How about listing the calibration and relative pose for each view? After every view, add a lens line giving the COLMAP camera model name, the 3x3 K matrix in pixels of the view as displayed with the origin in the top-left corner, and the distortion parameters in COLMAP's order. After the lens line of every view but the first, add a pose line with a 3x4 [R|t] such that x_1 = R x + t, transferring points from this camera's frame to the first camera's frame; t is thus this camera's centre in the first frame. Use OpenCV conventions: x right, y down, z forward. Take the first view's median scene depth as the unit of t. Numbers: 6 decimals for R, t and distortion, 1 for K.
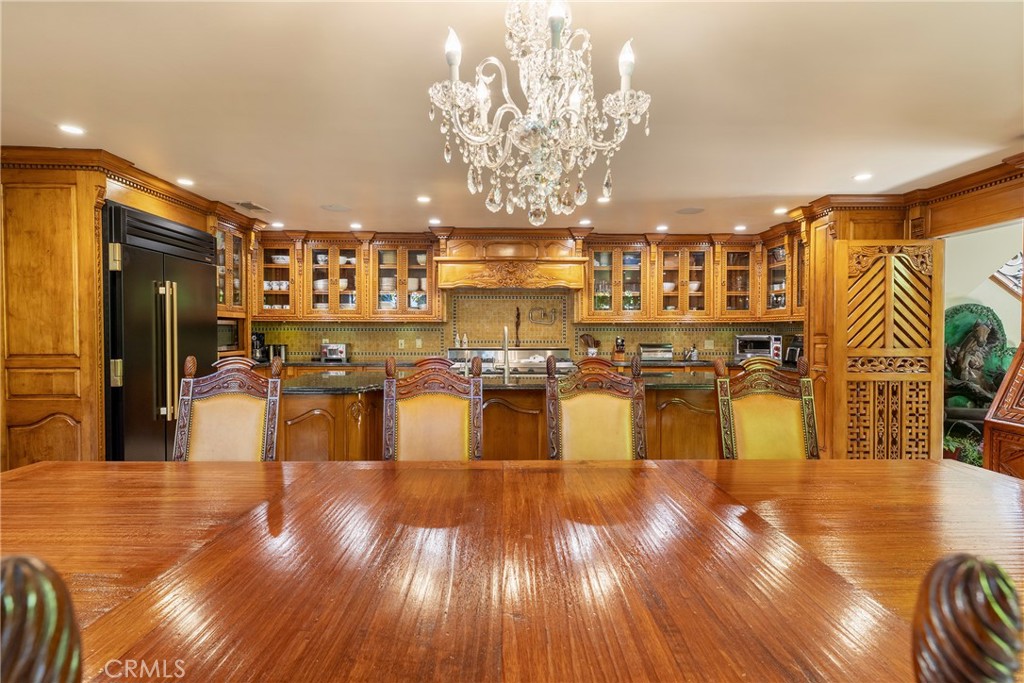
lens RADIAL K [[513.4, 0, 512.0], [0, 513.4, 341.5], [0, 0, 1]] dist [0.010002, 0.000248]
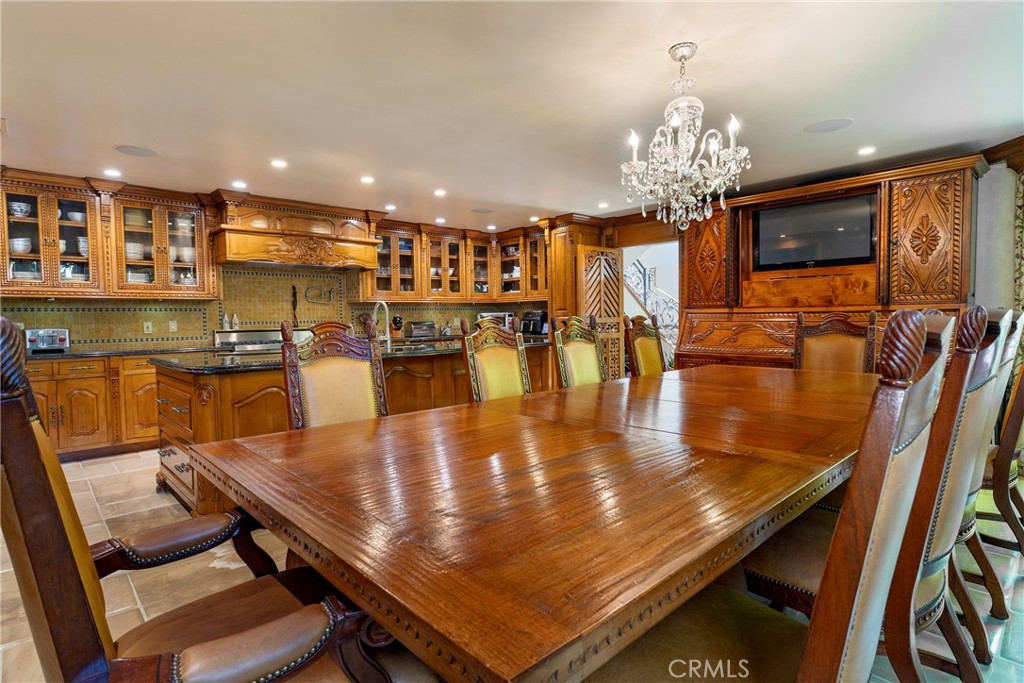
lens RADIAL K [[520.6, 0, 512.0], [0, 520.6, 341.5], [0, 0, 1]] dist [0.001851, 0.000371]
pose [[0.740319, -0.043162, 0.670869, -0.359145], [0.029792, 0.999063, 0.031402, 0.019148], [-0.671595, -0.003261, 0.740911, 0.015612]]
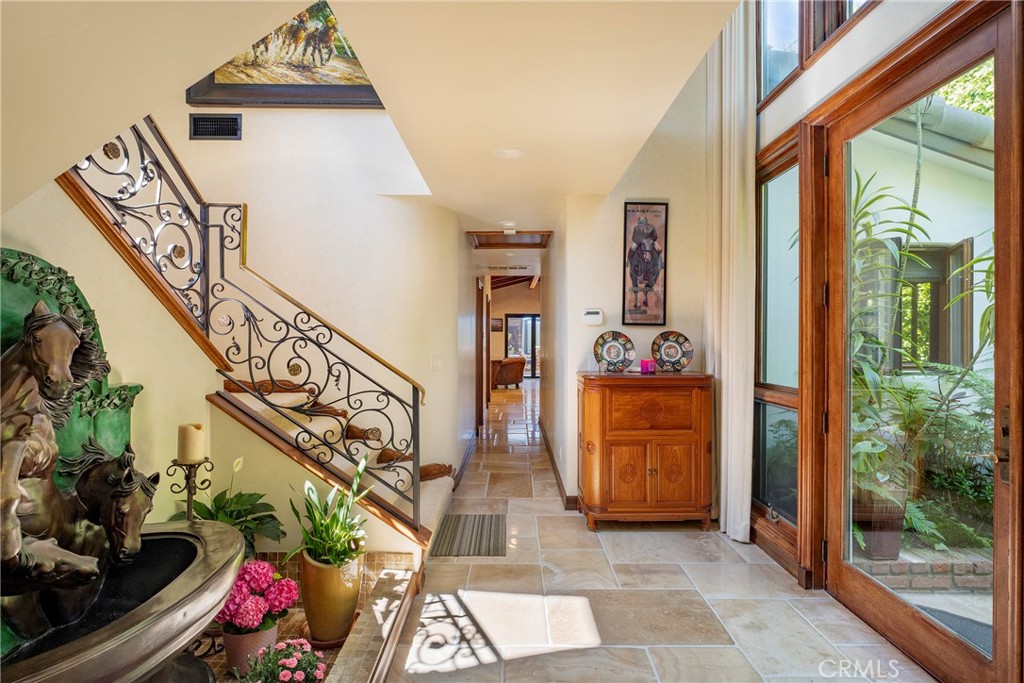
lens RADIAL K [[513.4, 0, 512.0], [0, 513.4, 341.5], [0, 0, 1]] dist [0.010002, 0.000248]
pose [[0.017607, -0.009573, 0.999799, 0.514267], [0.017034, 0.999812, 0.009273, -0.016244], [-0.999700, 0.016867, 0.017767, 0.610897]]
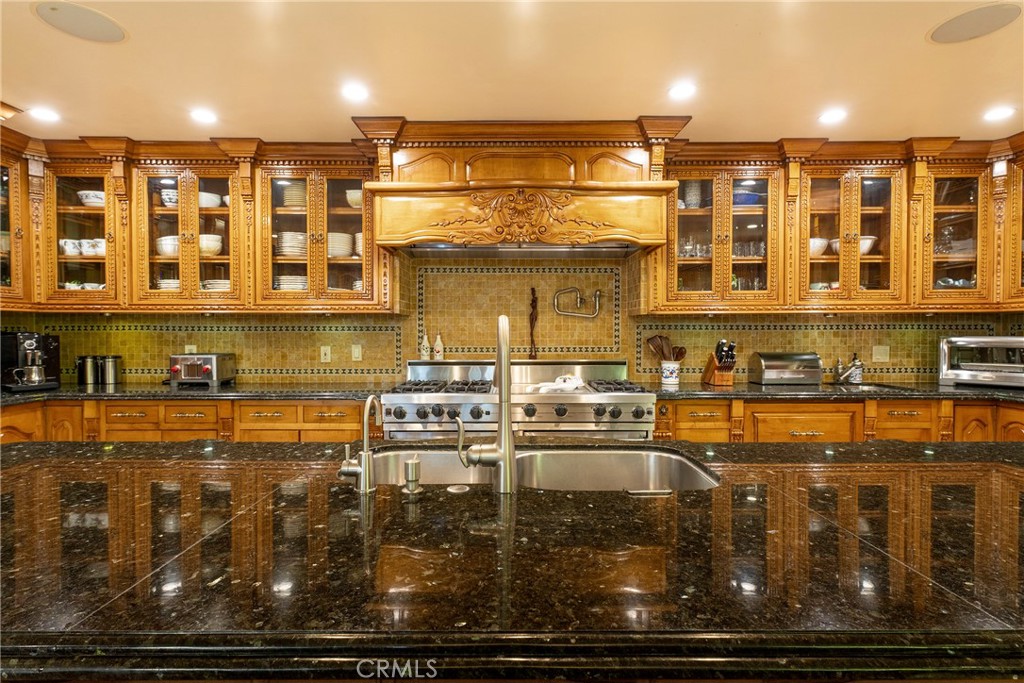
lens RADIAL K [[513.4, 0, 512.0], [0, 513.4, 341.5], [0, 0, 1]] dist [0.010002, 0.000248]
pose [[0.999794, -0.002009, -0.020211, -0.000607], [0.002051, 0.999996, 0.002040, -0.009895], [0.020206, -0.002081, 0.999794, 0.466645]]
